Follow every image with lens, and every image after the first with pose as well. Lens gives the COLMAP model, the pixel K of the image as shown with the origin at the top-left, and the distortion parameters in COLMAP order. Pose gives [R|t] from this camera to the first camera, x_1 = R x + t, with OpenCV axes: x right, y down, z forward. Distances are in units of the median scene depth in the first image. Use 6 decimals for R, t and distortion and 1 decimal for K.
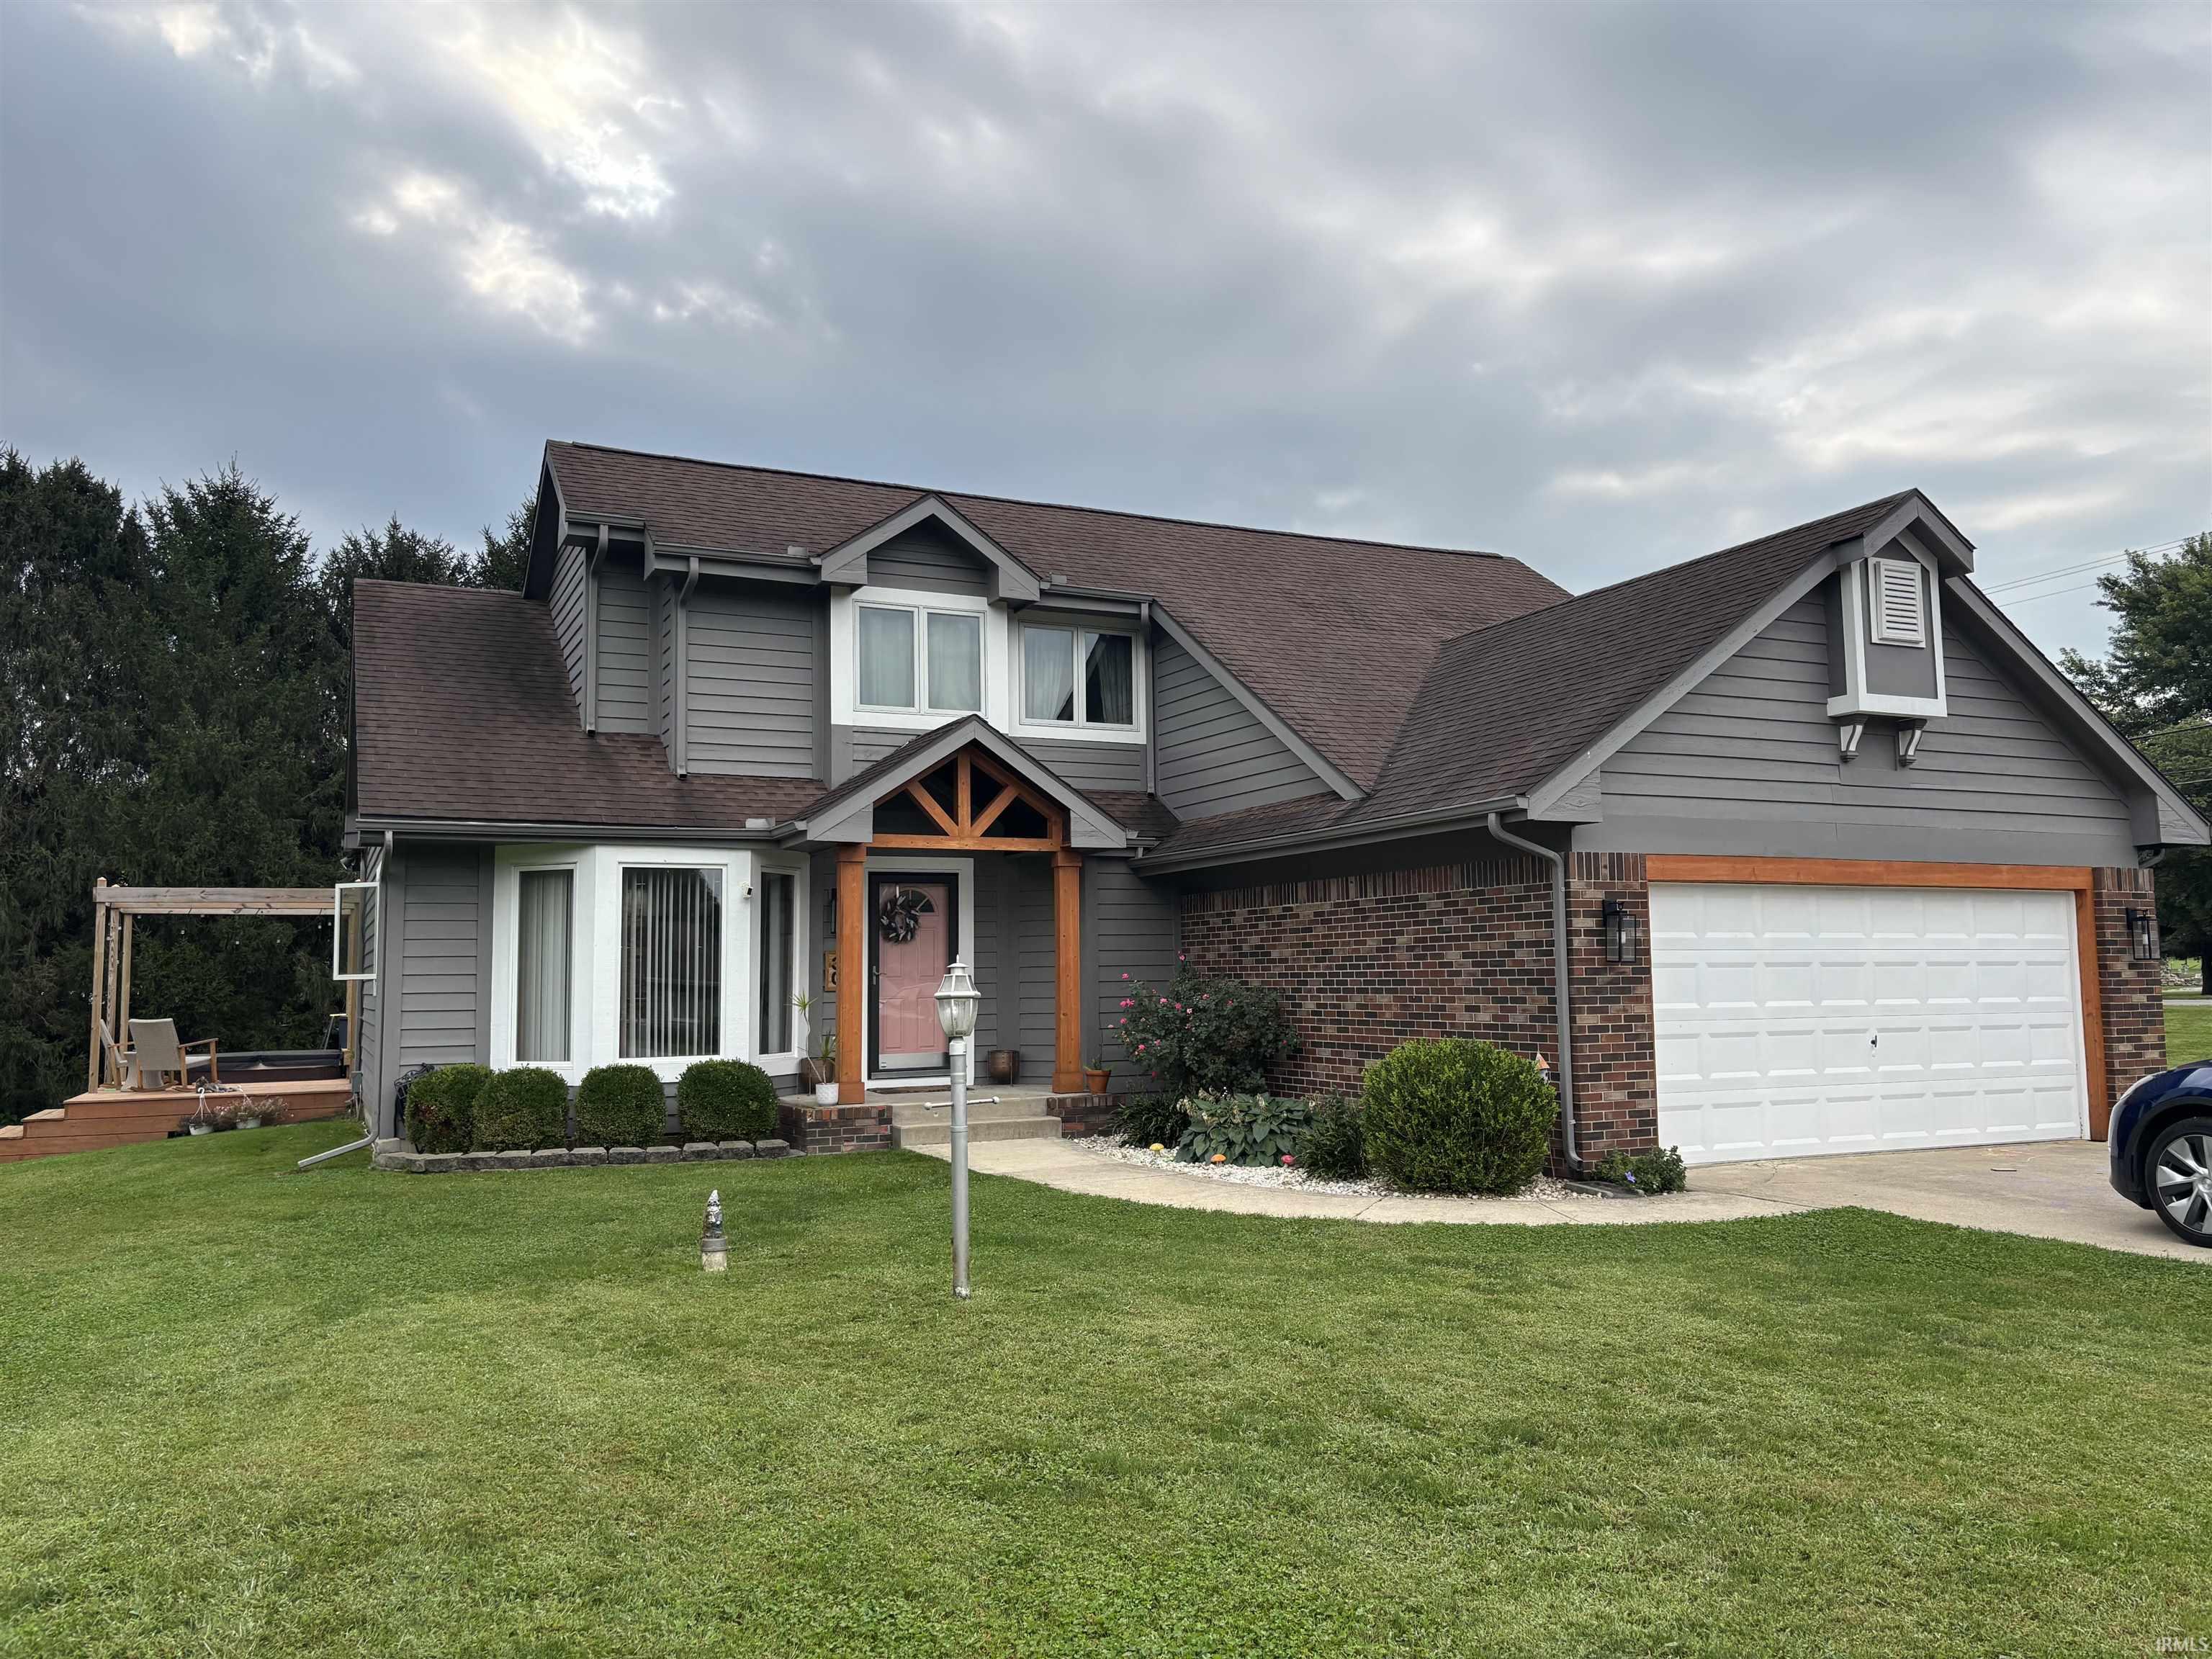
lens RADIAL K [[1750.4, 0, 1222.9], [0, 1750.4, 775.7], [0, 0, 1]] dist [0.095249, -0.258987]
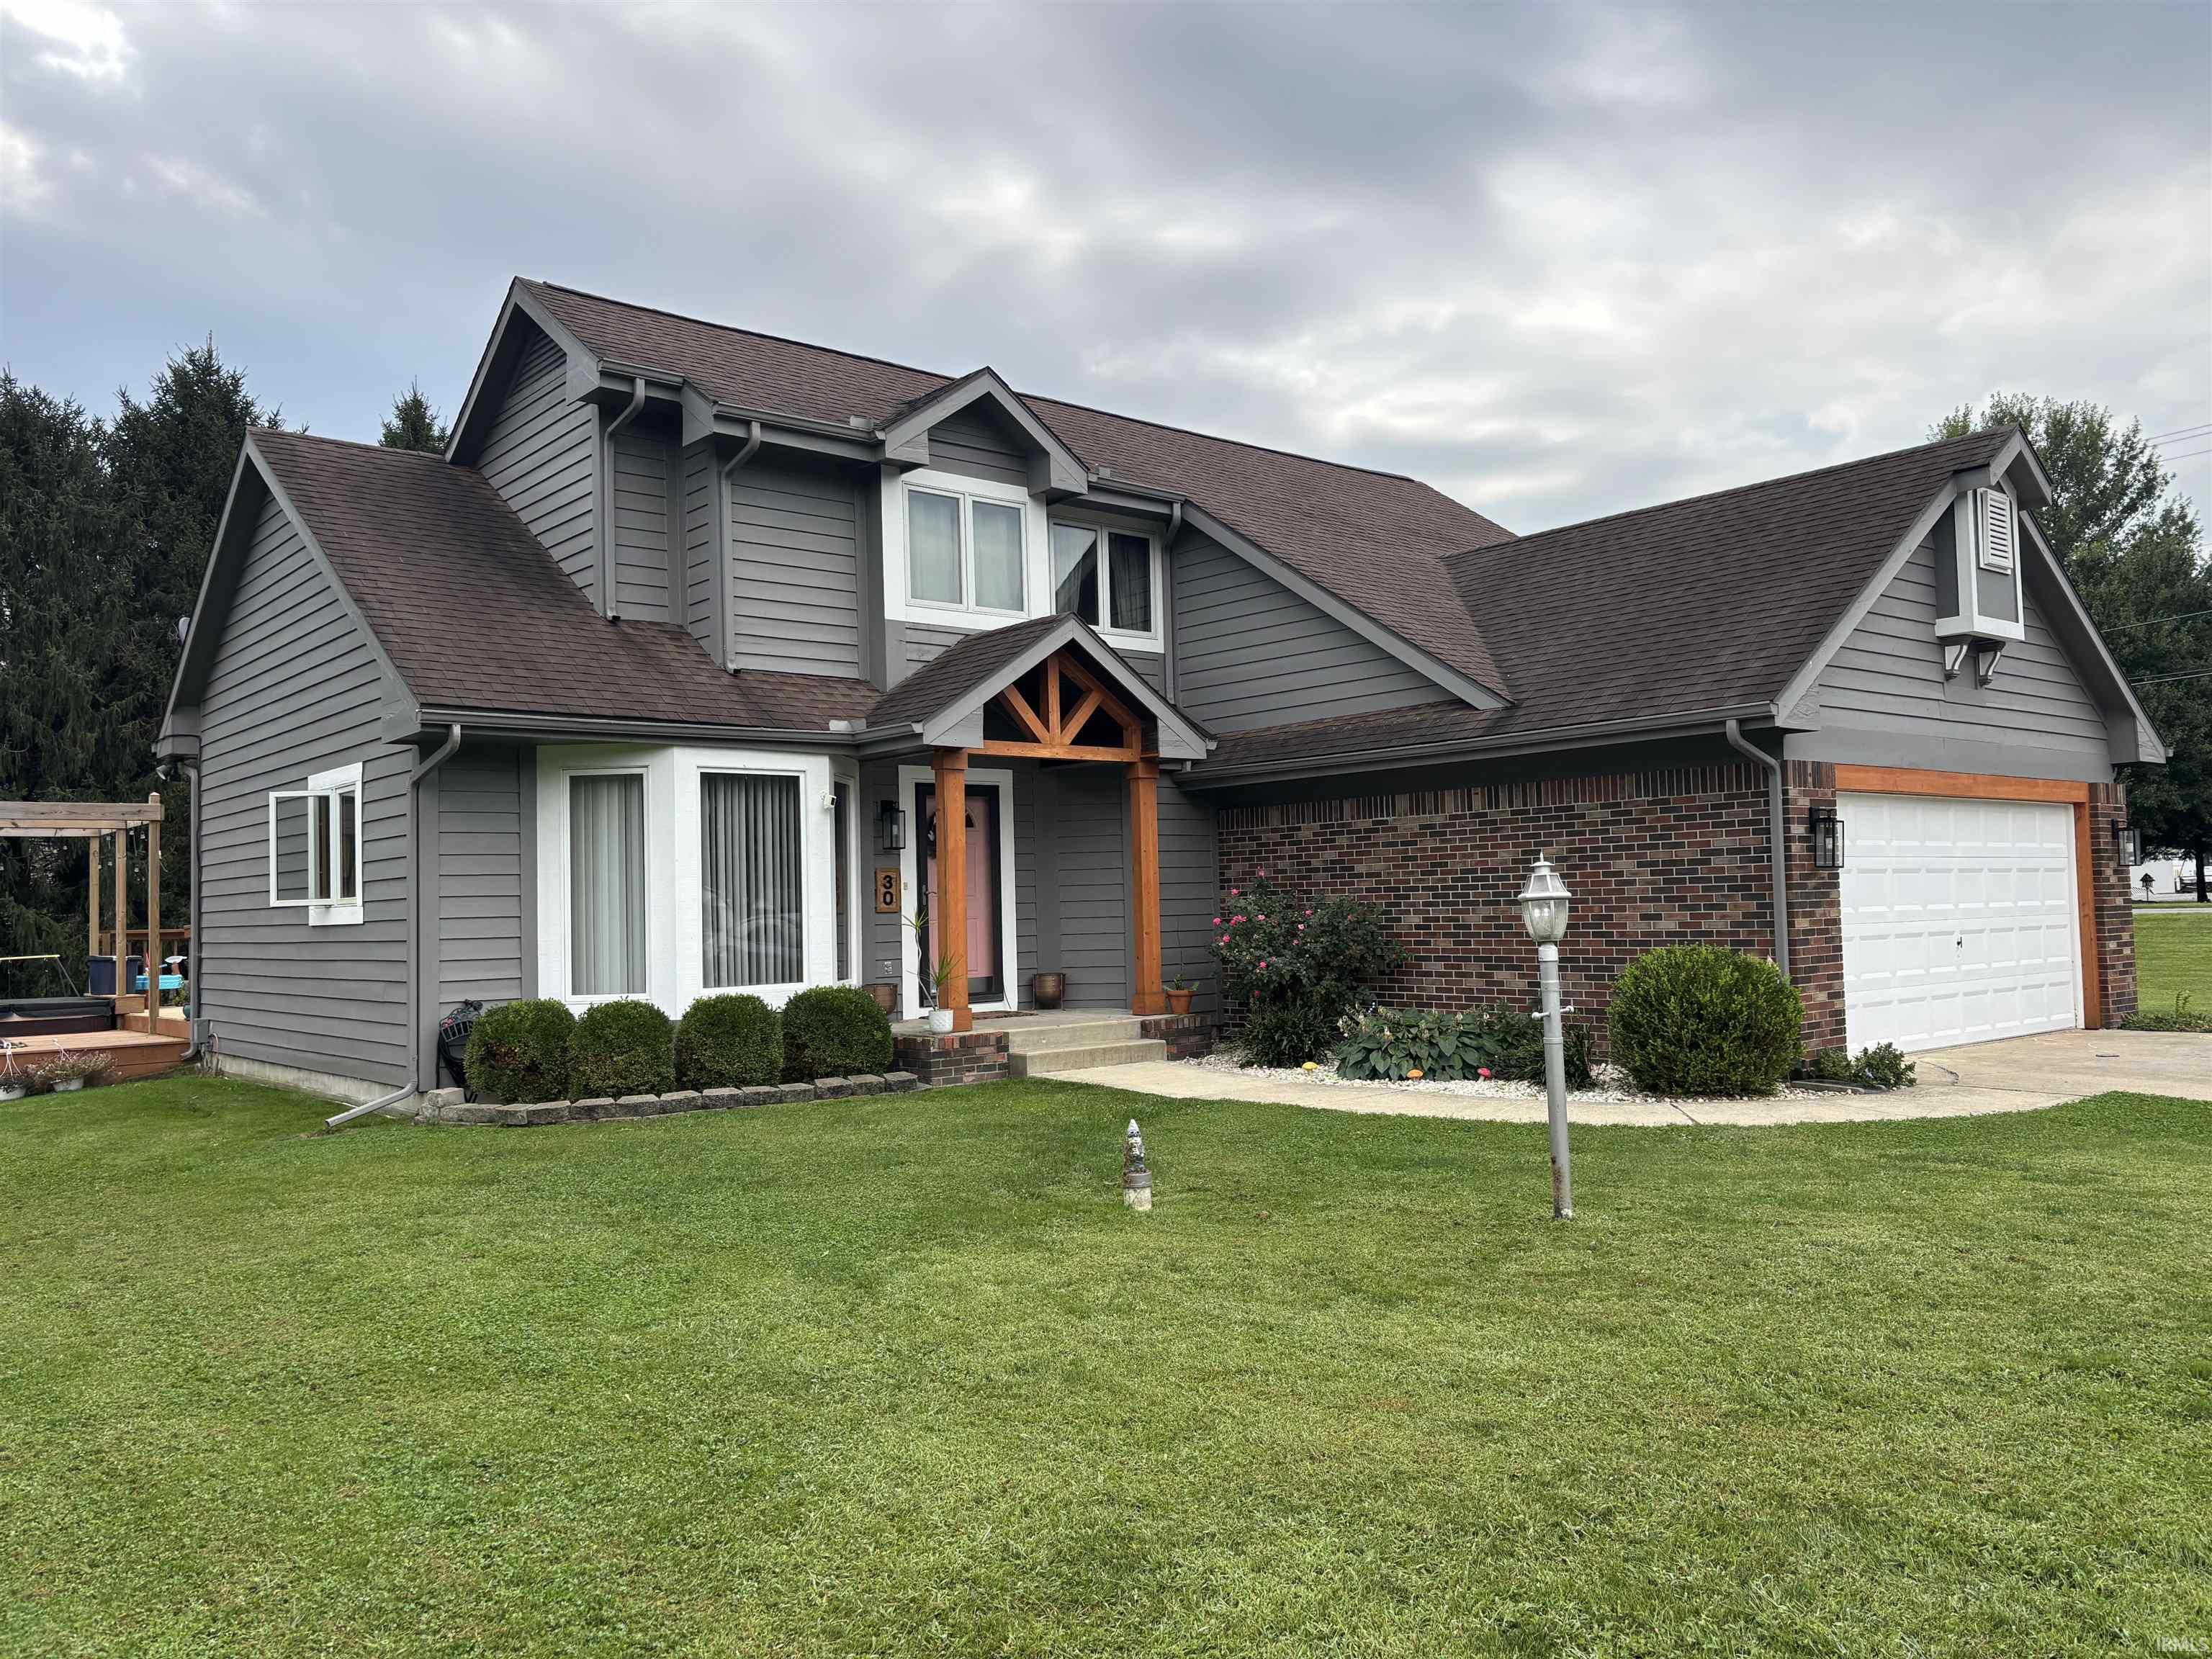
lens RADIAL K [[1669.6, 0, 1108.0], [0, 1669.6, 823.2], [0, 0, 1]] dist [0.000977, 0.001083]
pose [[0.965777, 0.000808, 0.259374, -0.356864], [-0.016412, 0.998182, 0.058000, 0.025498], [-0.258855, -0.060271, 0.964034, 0.143806]]
